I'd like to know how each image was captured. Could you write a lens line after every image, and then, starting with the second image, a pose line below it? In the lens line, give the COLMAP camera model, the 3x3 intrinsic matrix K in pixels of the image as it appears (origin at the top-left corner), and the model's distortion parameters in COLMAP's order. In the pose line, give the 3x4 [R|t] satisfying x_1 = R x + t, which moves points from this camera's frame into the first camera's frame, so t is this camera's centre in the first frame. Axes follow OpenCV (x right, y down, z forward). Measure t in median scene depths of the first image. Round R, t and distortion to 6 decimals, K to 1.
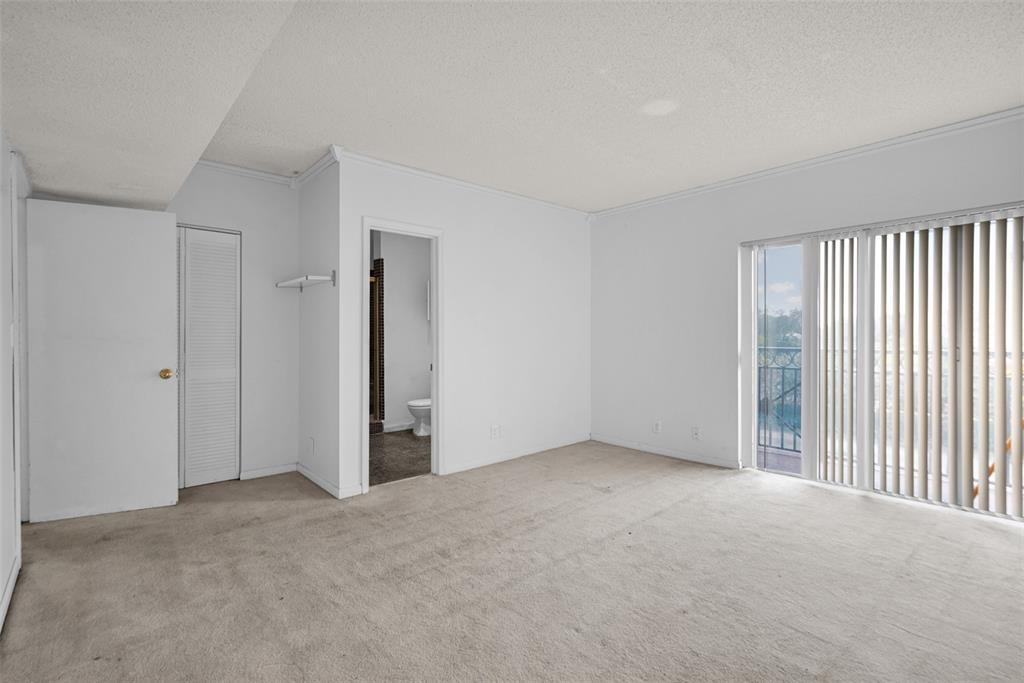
lens RADIAL K [[468.8, 0, 515.2], [0, 468.8, 344.6], [0, 0, 1]] dist [0.004793, 0.000408]
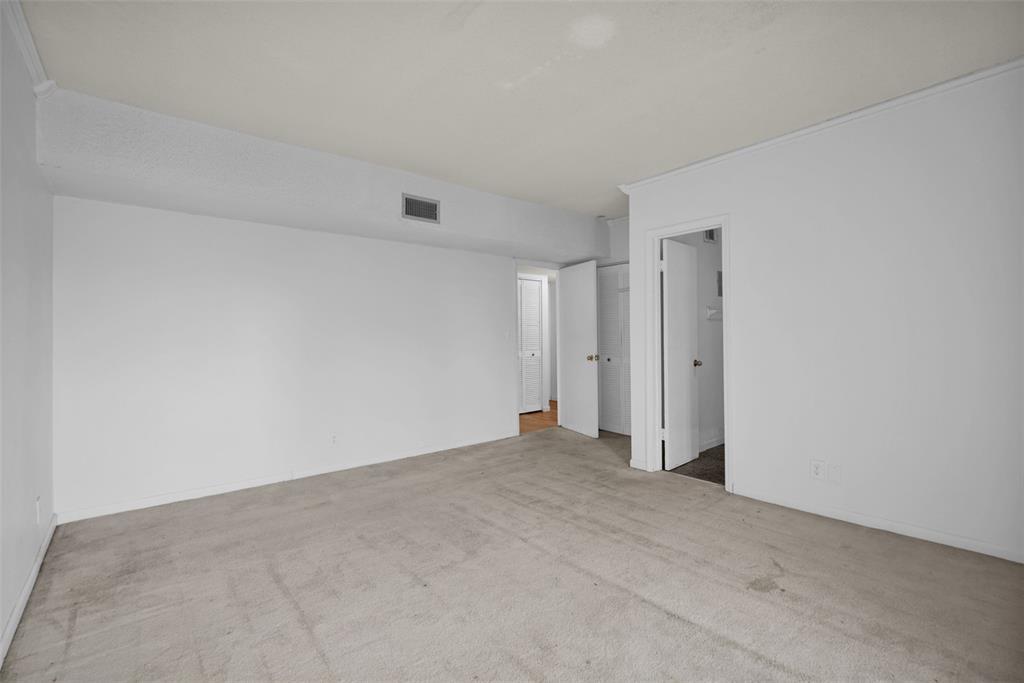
lens RADIAL K [[468.8, 0, 515.3], [0, 468.8, 335.1], [0, 0, 1]] dist [0.004793, 0.000408]
pose [[-0.044882, -0.000863, -0.998992, 0.954080], [-0.002614, 0.999996, -0.000746, -0.017397], [0.998989, 0.002577, -0.044884, 0.818879]]
